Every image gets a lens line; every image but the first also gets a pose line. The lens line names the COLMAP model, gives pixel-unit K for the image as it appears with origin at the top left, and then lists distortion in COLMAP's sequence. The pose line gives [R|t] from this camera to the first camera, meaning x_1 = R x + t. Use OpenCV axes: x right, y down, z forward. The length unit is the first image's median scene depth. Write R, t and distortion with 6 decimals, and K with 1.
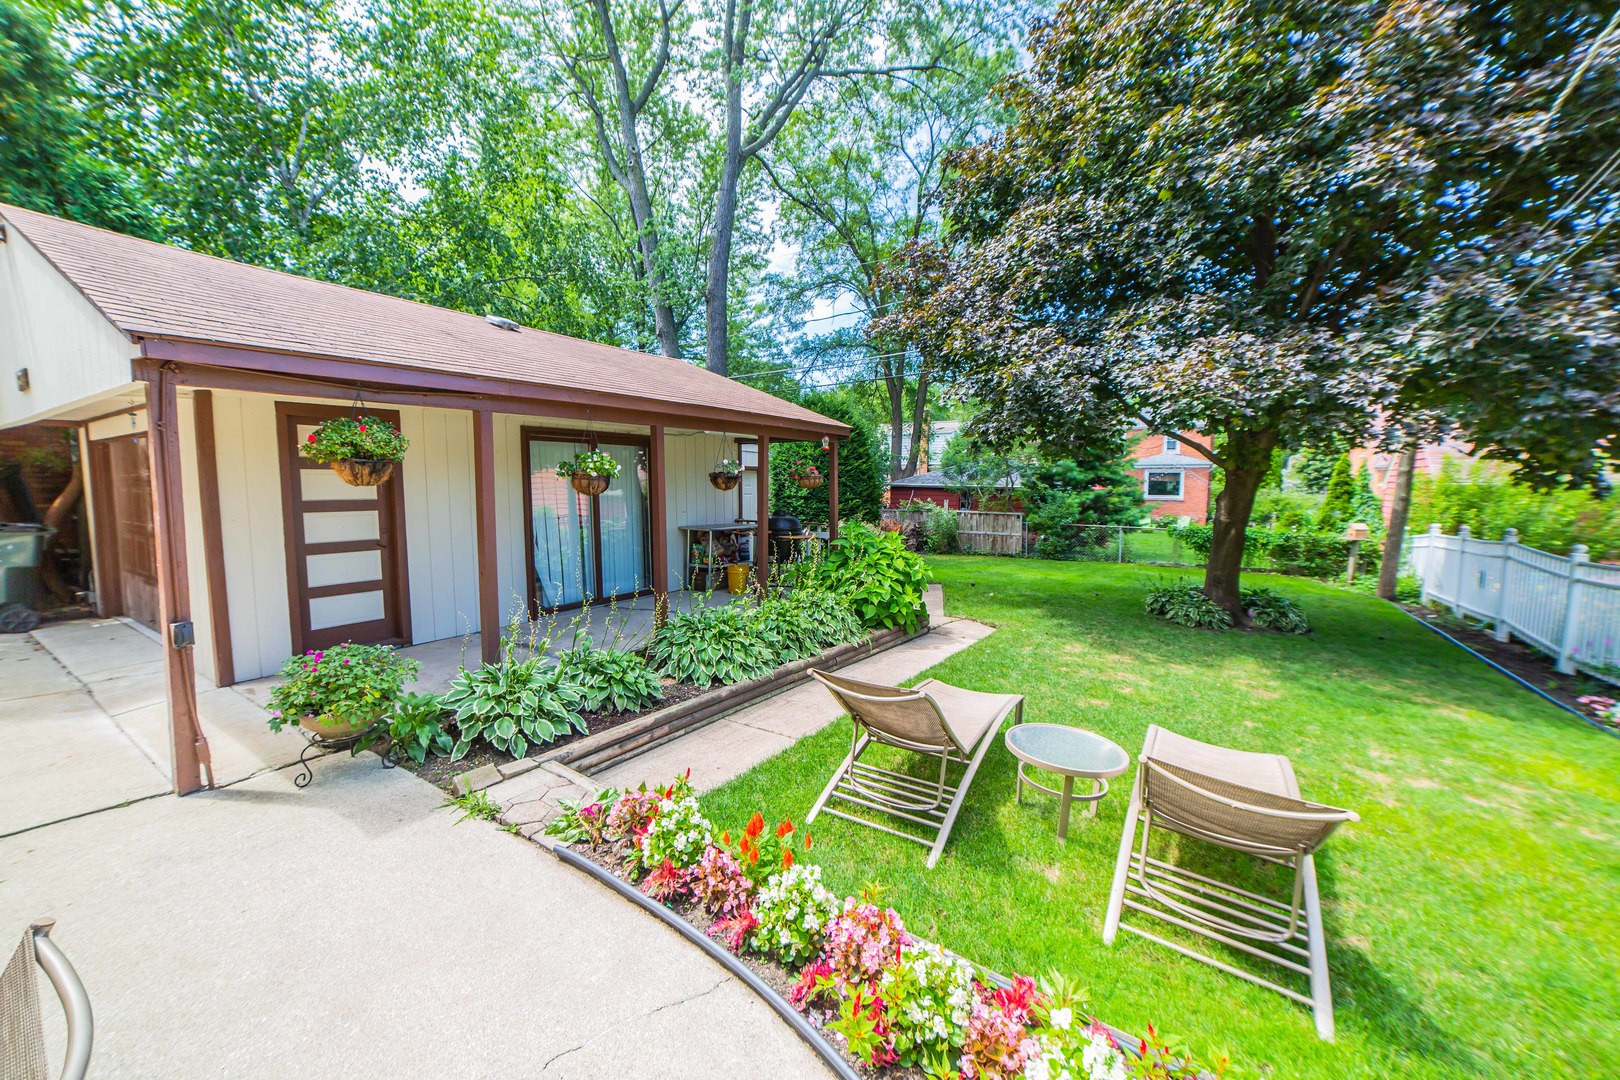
lens RADIAL K [[615.5, 0, 808.9], [0, 615.5, 537.8], [0, 0, 1]] dist [-0.006683, 0.003058]
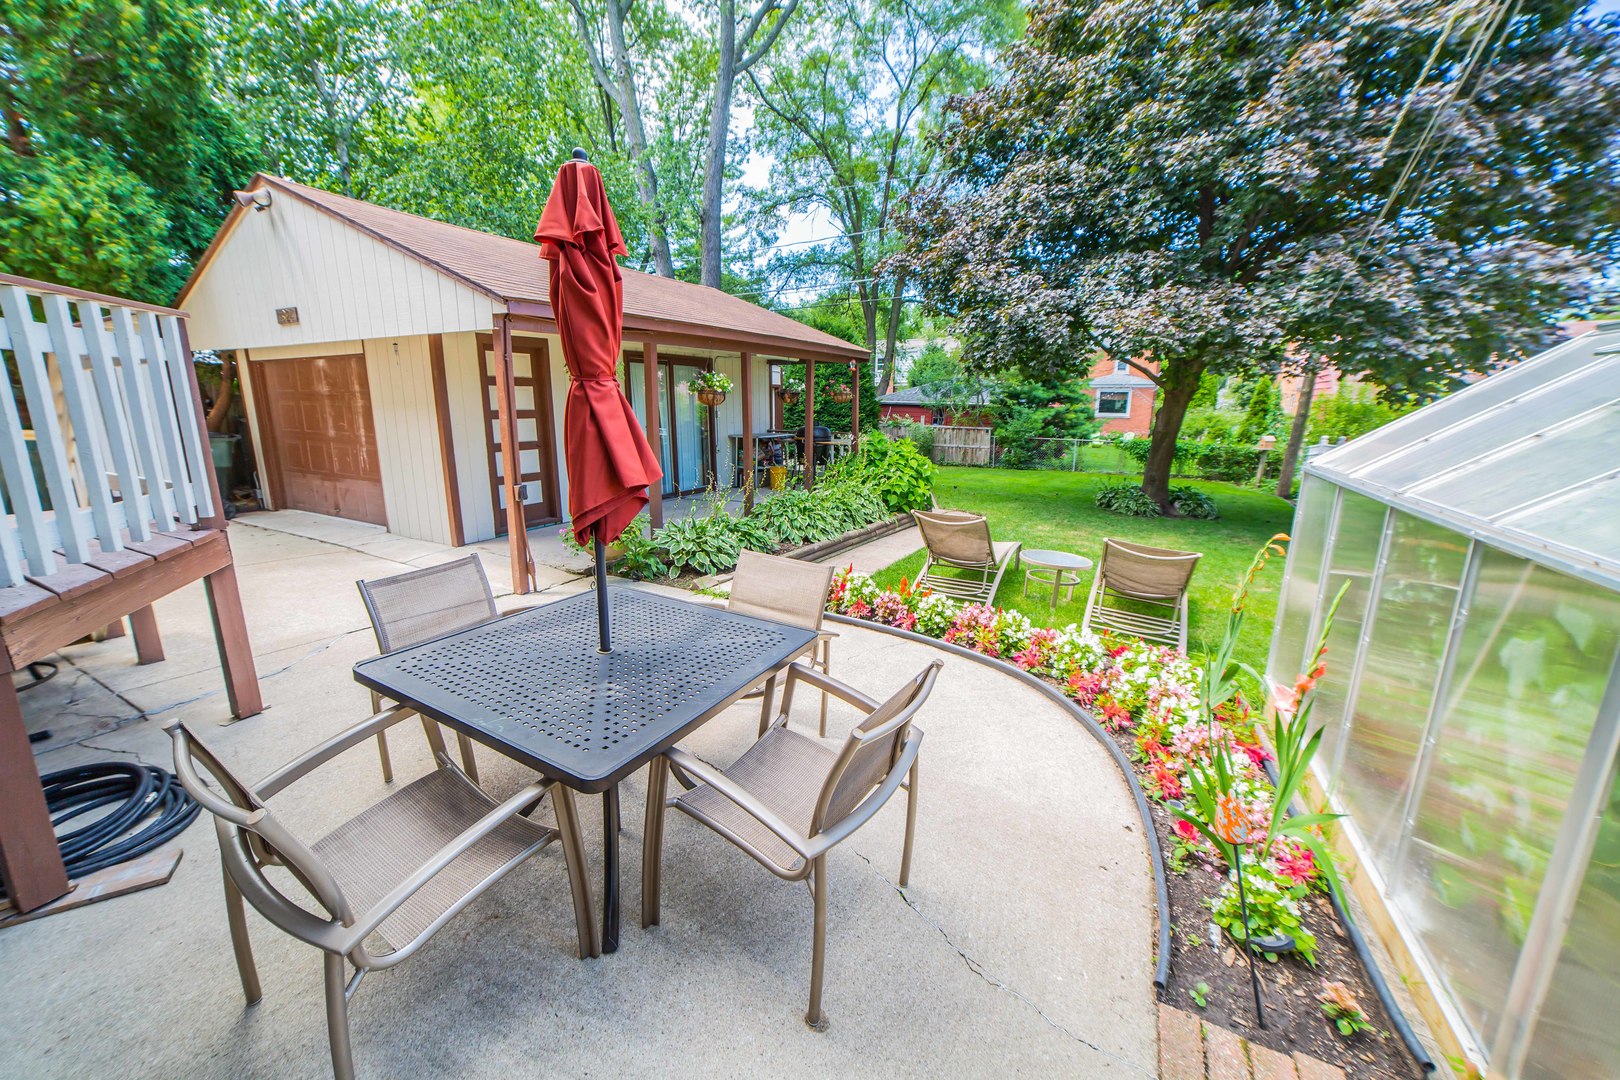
lens RADIAL K [[615.5, 0, 804.1], [0, 615.5, 538.2], [0, 0, 1]] dist [-0.006683, 0.003058]
pose [[0.997636, -0.010871, 0.067851, -0.160766], [0.001928, 0.991445, 0.130509, 0.027177], [-0.068689, -0.130070, 0.989123, -0.255278]]
